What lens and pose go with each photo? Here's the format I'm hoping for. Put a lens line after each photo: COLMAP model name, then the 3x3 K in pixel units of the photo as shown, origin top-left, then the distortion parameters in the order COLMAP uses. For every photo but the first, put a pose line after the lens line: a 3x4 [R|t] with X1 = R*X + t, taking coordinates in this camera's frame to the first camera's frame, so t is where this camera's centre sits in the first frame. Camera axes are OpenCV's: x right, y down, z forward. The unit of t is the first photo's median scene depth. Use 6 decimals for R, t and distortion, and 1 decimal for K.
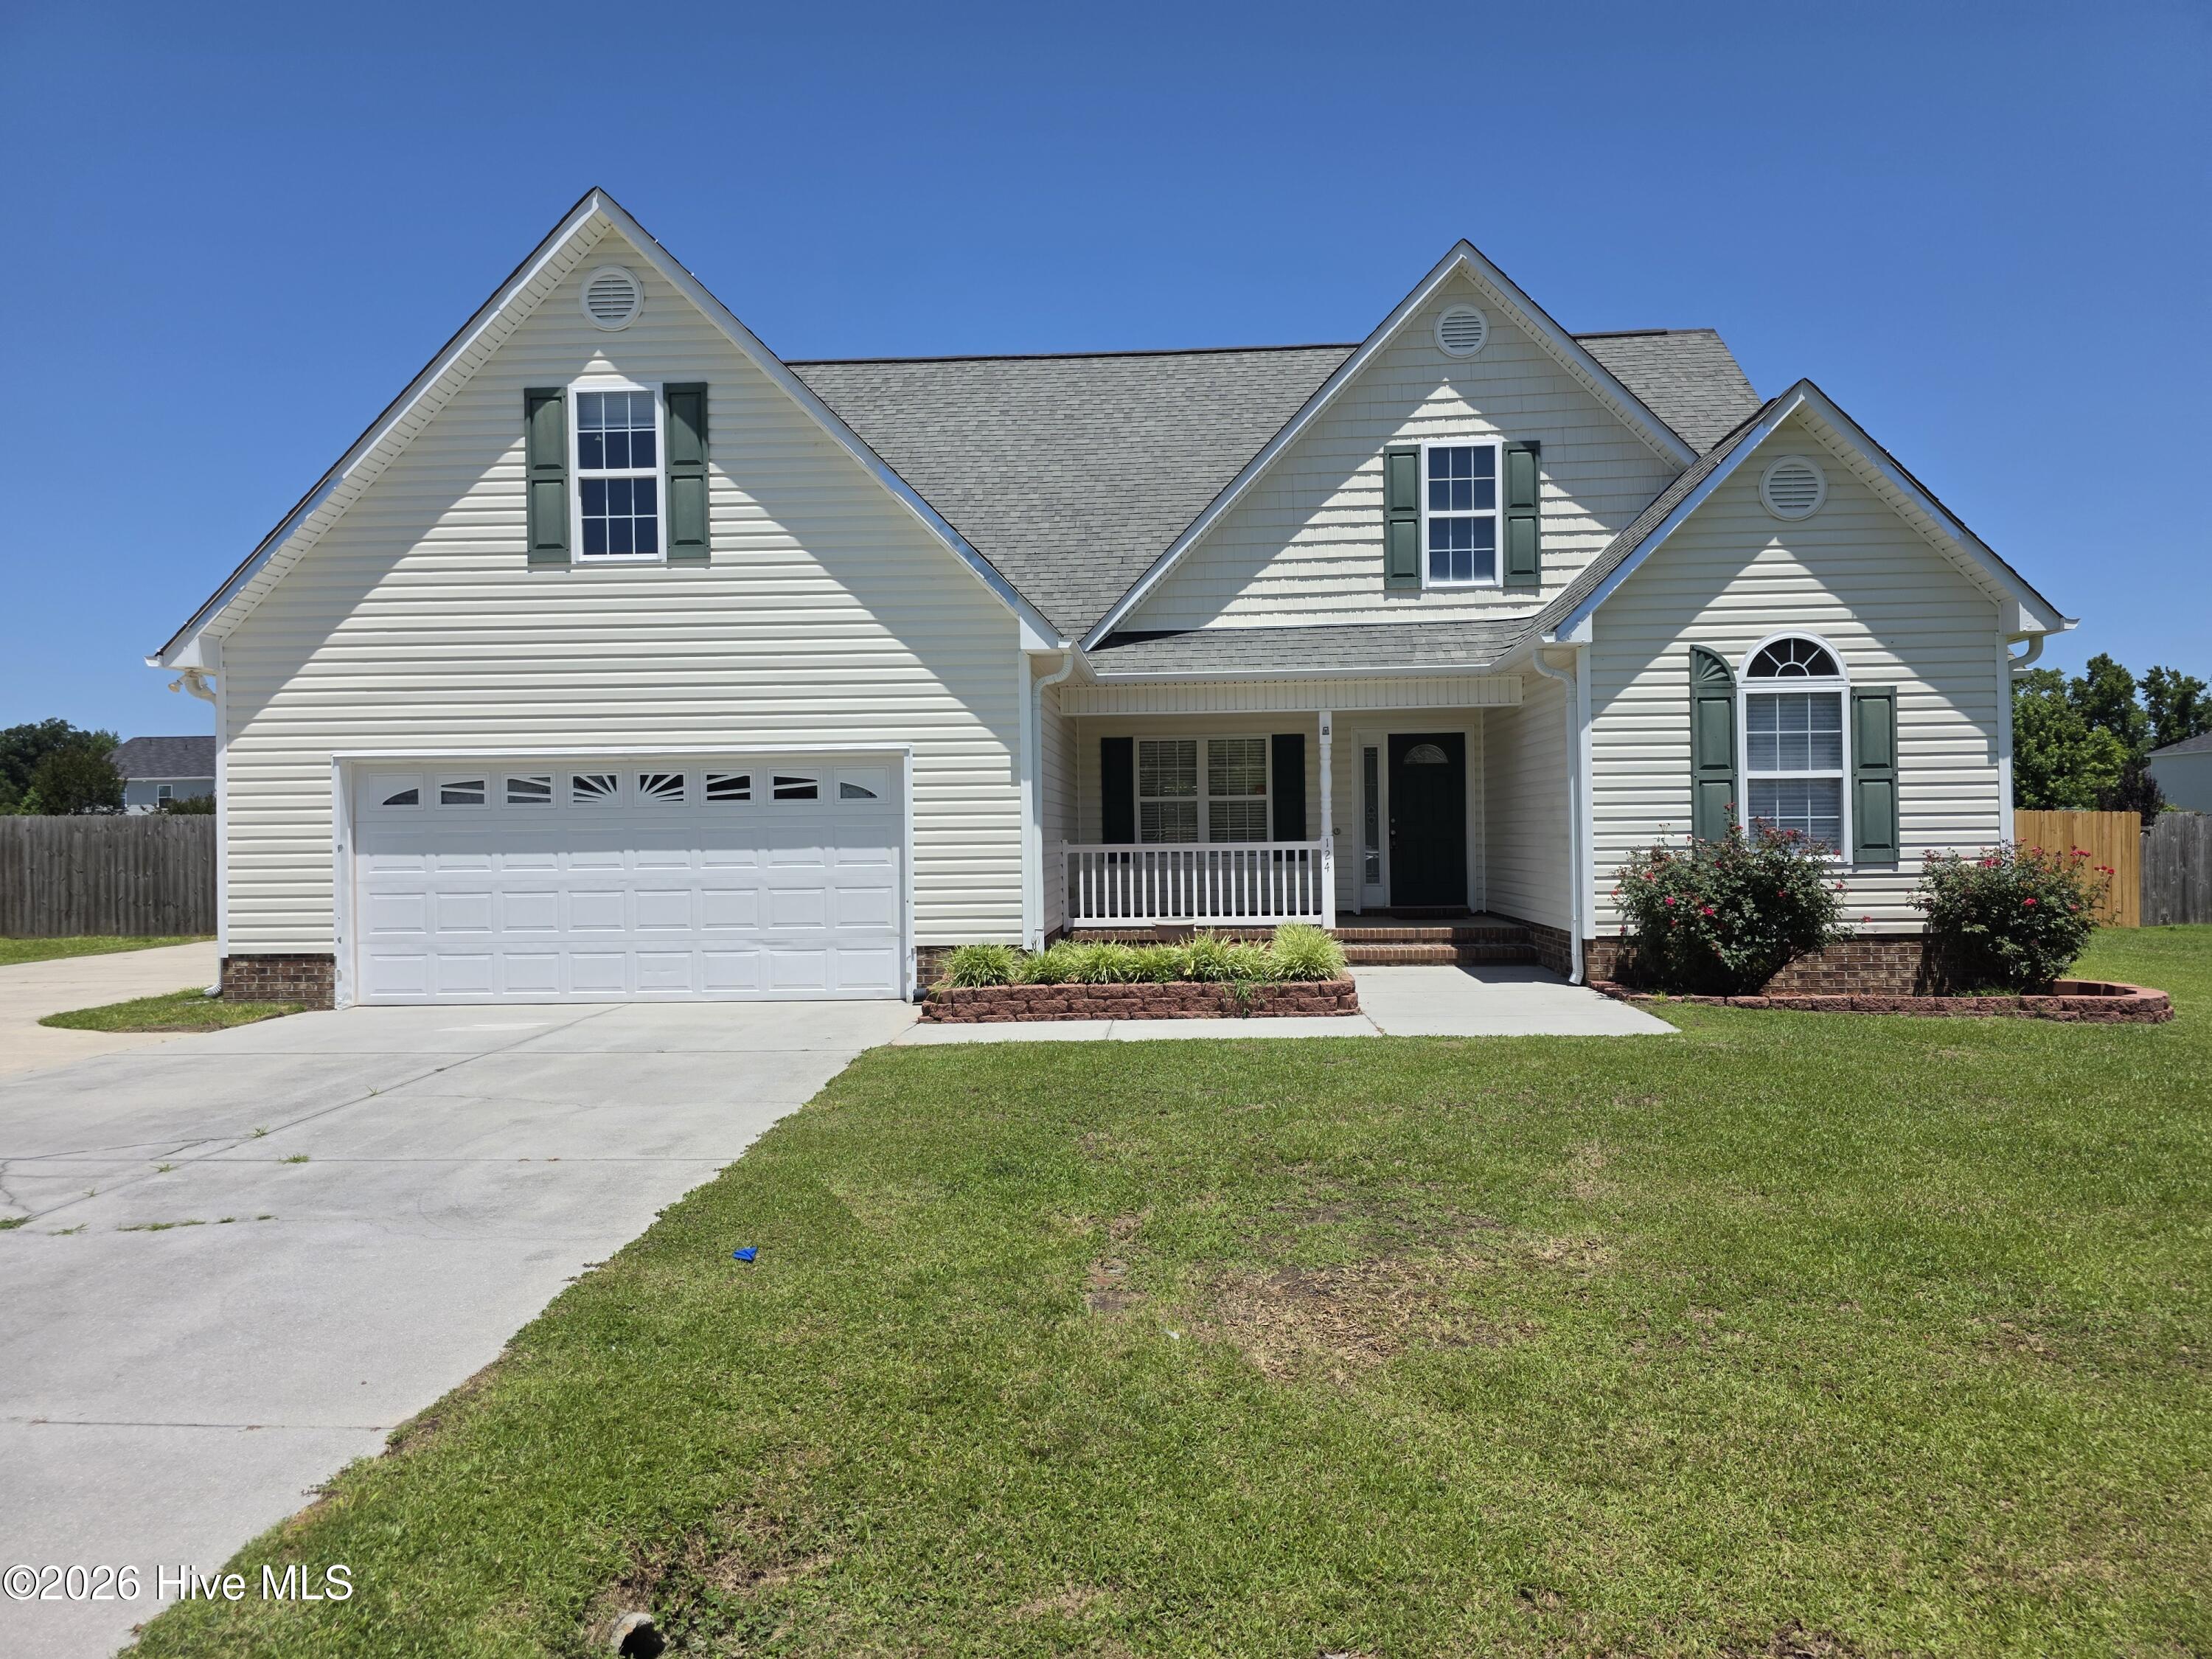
lens RADIAL K [[1507.3, 0, 1104.1], [0, 1507.3, 826.8], [0, 0, 1]] dist [0.094716, -0.145376]
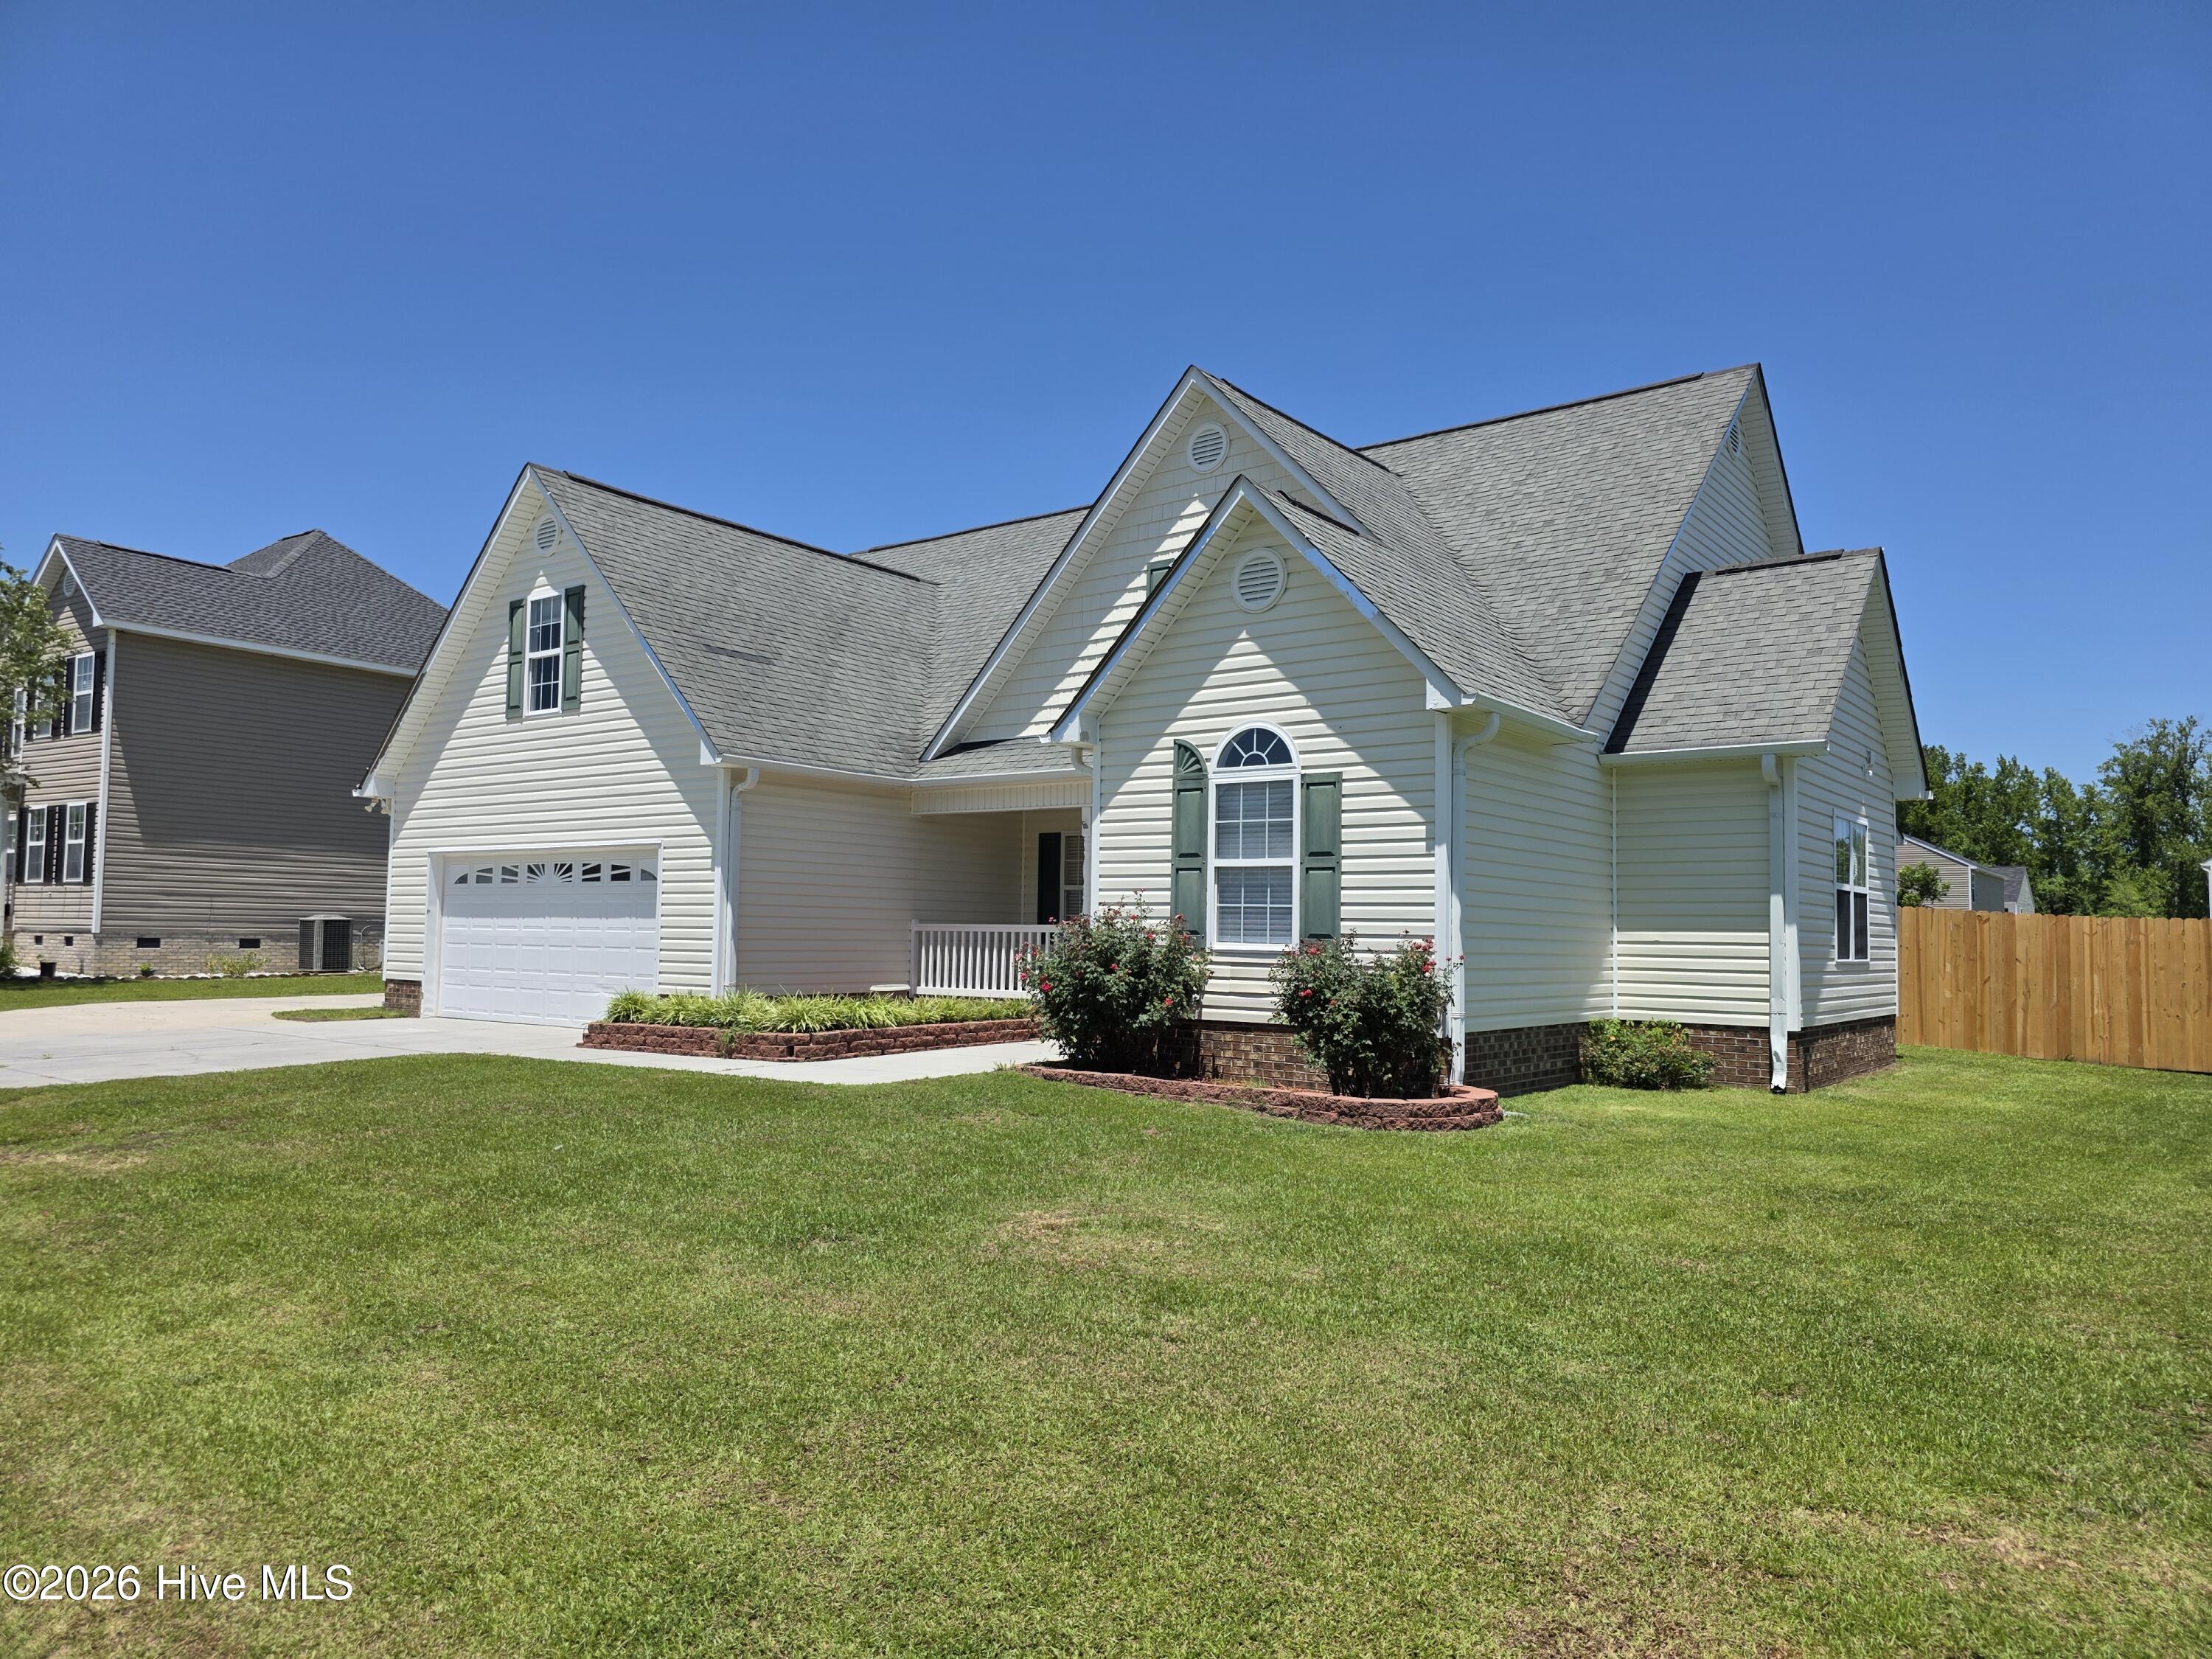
lens RADIAL K [[1493.6, 0, 1111.9], [0, 1493.6, 842.2], [0, 0, 1]] dist [0.064792, -0.066545]
pose [[0.829246, -0.007973, -0.558827, 0.916944], [-0.023641, 0.998503, -0.049326, 0.002851], [0.558383, 0.054114, 0.827816, 0.132277]]
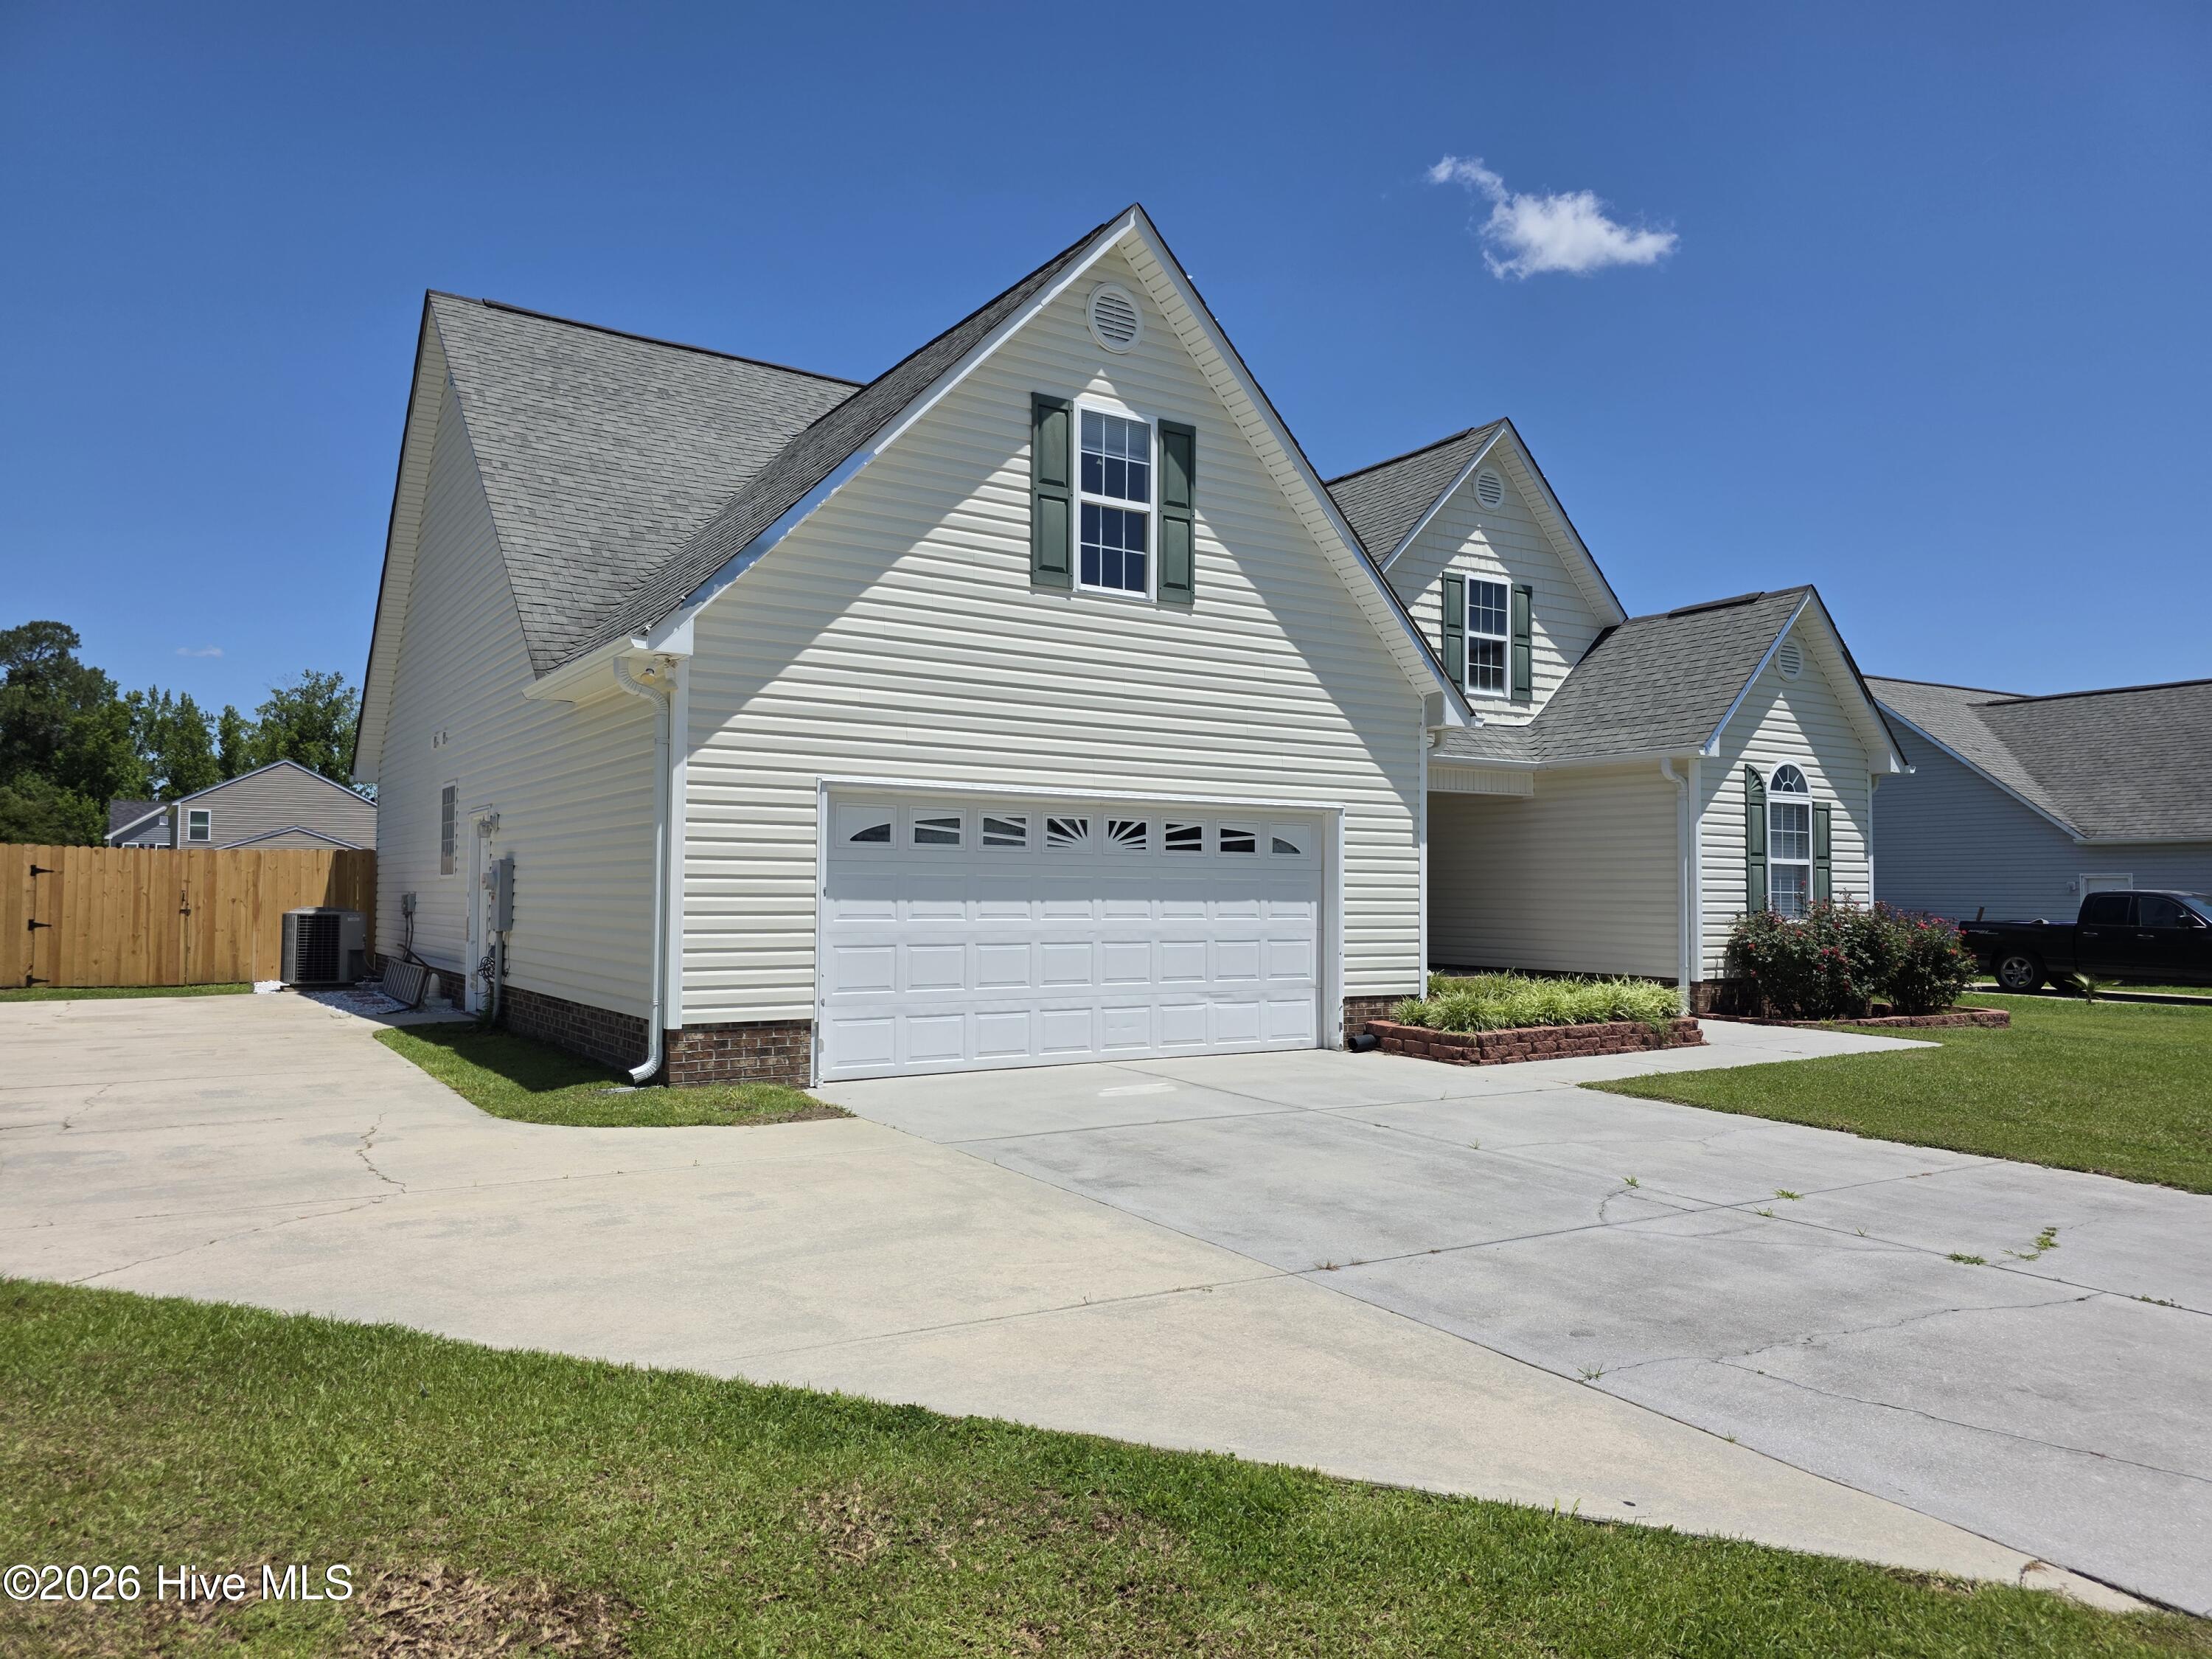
lens RADIAL K [[1495.5, 0, 1113.9], [0, 1495.5, 838.3], [0, 0, 1]] dist [0.152136, -0.293002]
pose [[0.798568, 0.042683, 0.600389, -0.874632], [-0.023283, 0.998926, -0.040048, 0.014540], [-0.601454, 0.018002, 0.798704, 0.254964]]
